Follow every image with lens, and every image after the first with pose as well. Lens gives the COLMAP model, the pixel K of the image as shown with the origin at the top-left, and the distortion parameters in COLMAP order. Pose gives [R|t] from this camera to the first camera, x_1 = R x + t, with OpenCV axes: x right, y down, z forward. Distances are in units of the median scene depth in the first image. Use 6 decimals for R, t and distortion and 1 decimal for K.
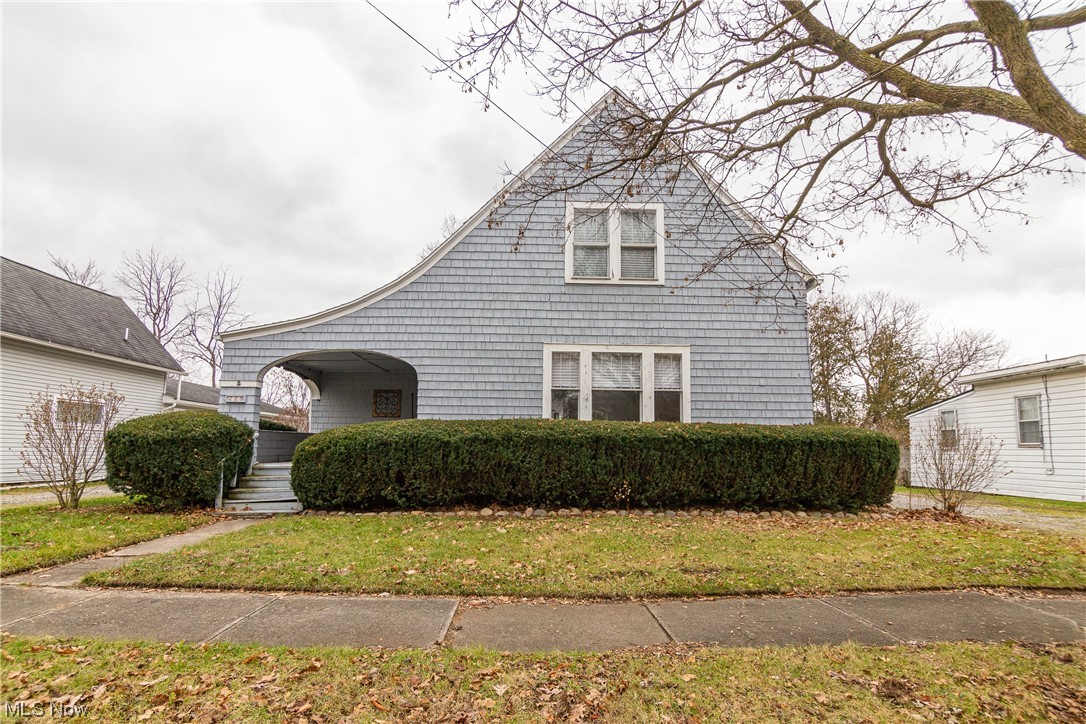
lens RADIAL K [[490.4, 0, 543.0], [0, 490.4, 362.0], [0, 0, 1]] dist [-0.001402, 0.000059]
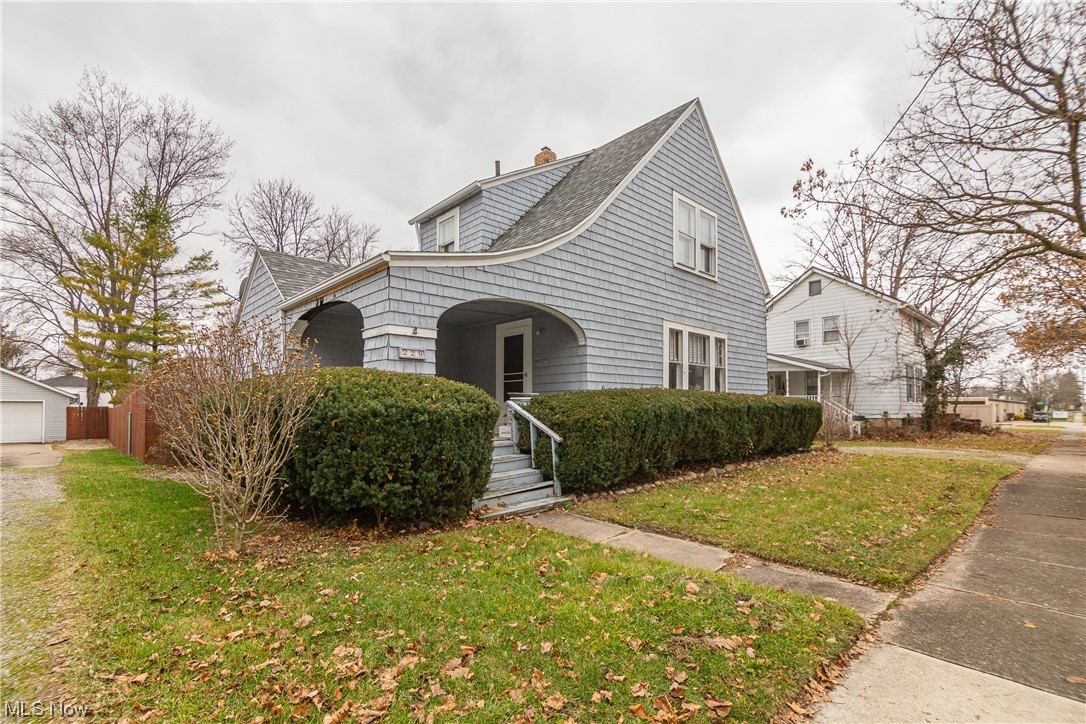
lens RADIAL K [[490.4, 0, 543.0], [0, 490.4, 362.0], [0, 0, 1]] dist [-0.001402, 0.000059]
pose [[0.743550, 0.049357, 0.666857, -0.925532], [-0.110288, 0.992666, 0.049500, 0.031962], [-0.659523, -0.110352, 0.743540, 0.358968]]
